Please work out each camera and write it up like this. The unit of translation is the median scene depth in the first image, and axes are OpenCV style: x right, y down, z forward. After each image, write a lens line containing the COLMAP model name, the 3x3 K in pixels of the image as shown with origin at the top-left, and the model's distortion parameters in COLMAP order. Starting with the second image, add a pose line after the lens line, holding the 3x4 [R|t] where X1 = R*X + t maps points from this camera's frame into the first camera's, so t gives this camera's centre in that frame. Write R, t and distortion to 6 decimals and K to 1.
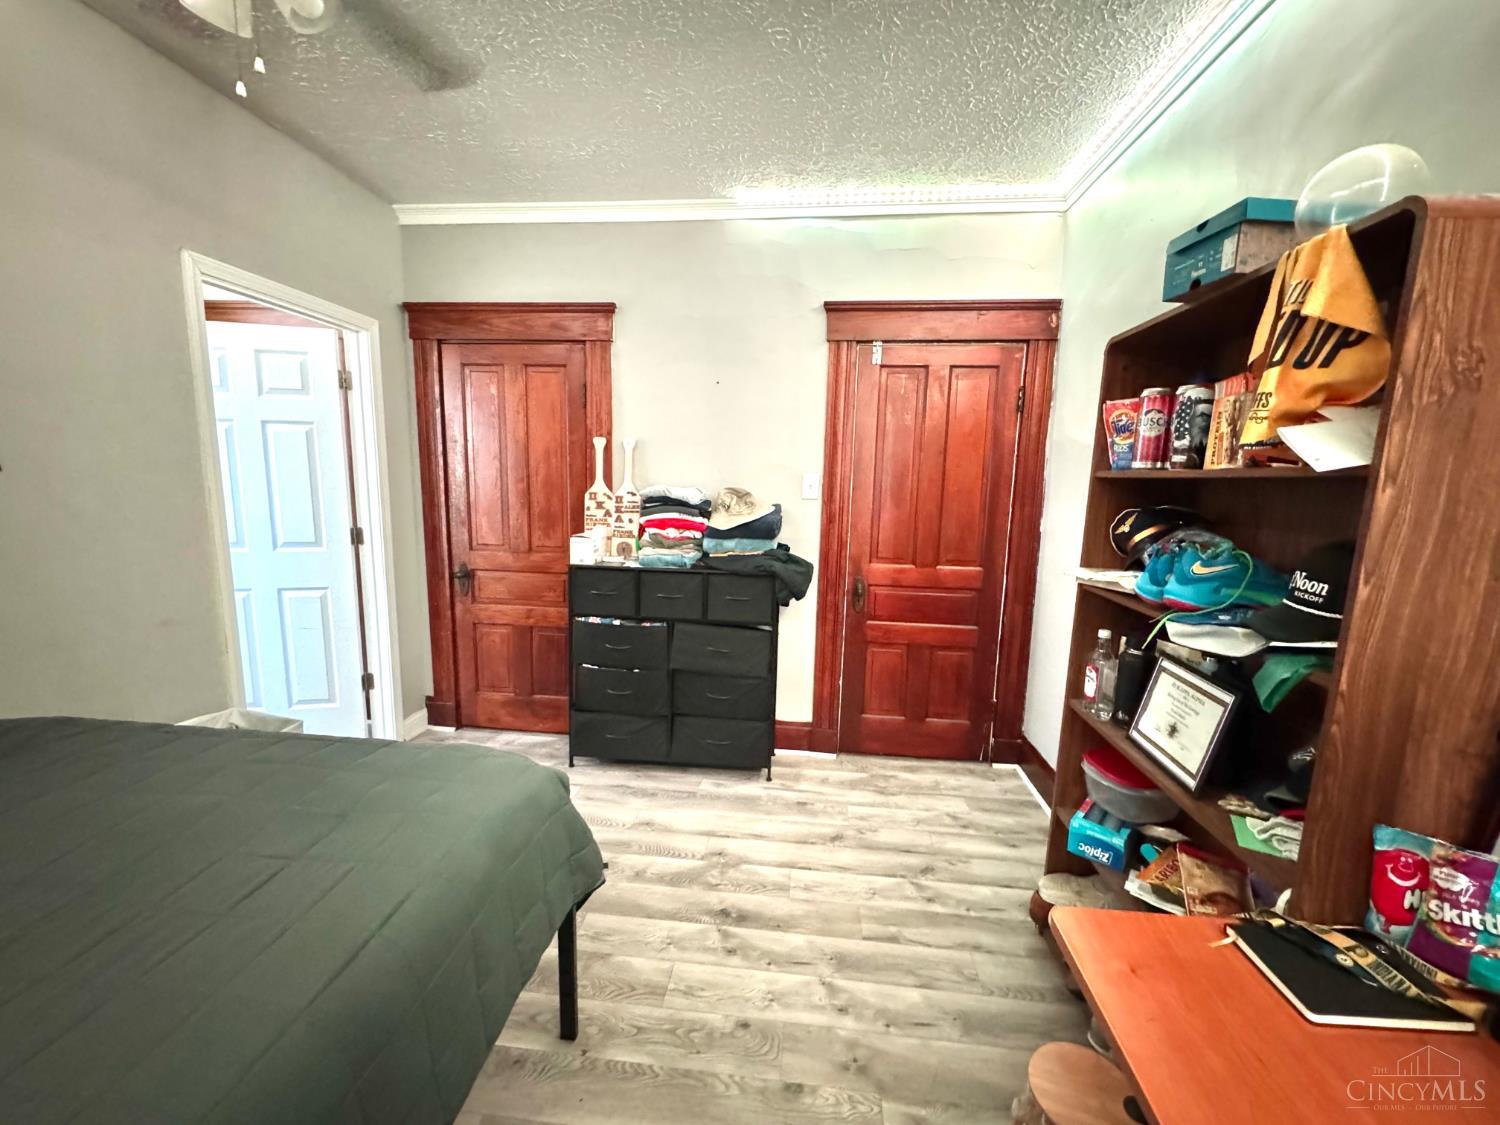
lens RADIAL K [[608.2, 0, 758.6], [0, 608.2, 566.4], [0, 0, 1]] dist [0.002222, 0.000016]
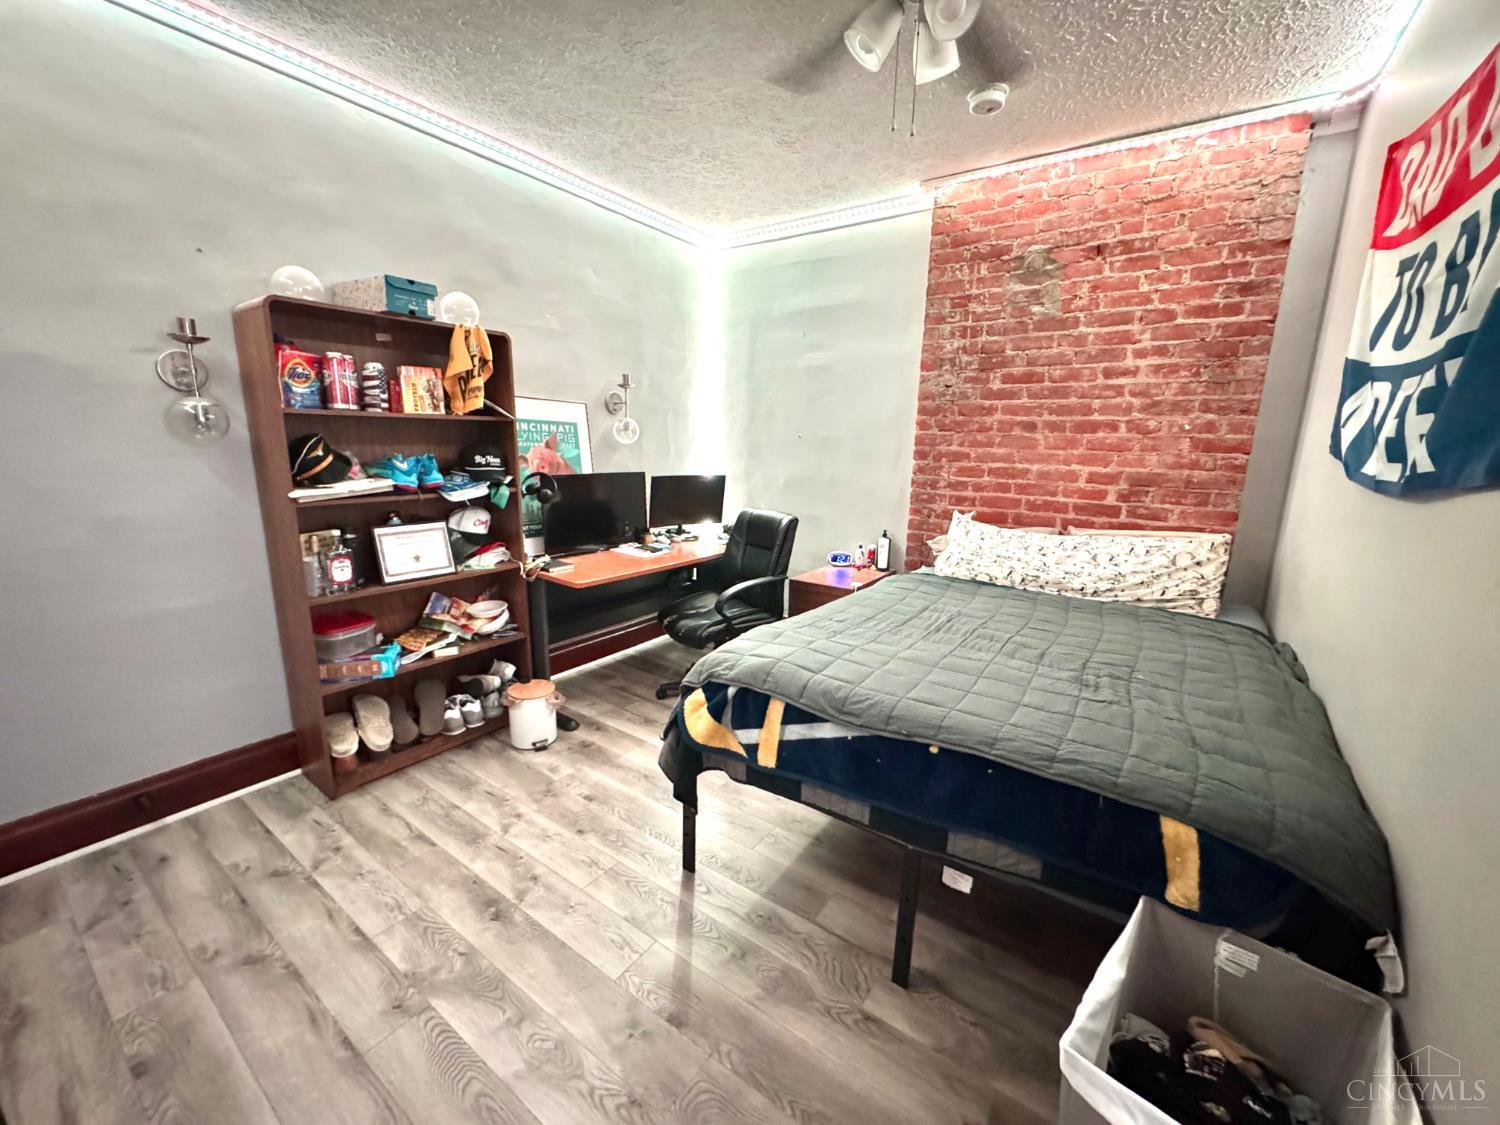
lens RADIAL K [[608.2, 0, 749.7], [0, 608.2, 565.7], [0, 0, 1]] dist [0.002222, 0.000016]
pose [[-0.868048, -0.150173, 0.473224, -0.771782], [0.026236, 0.937951, 0.345775, -0.230829], [-0.495787, 0.312564, -0.810246, 1.463740]]
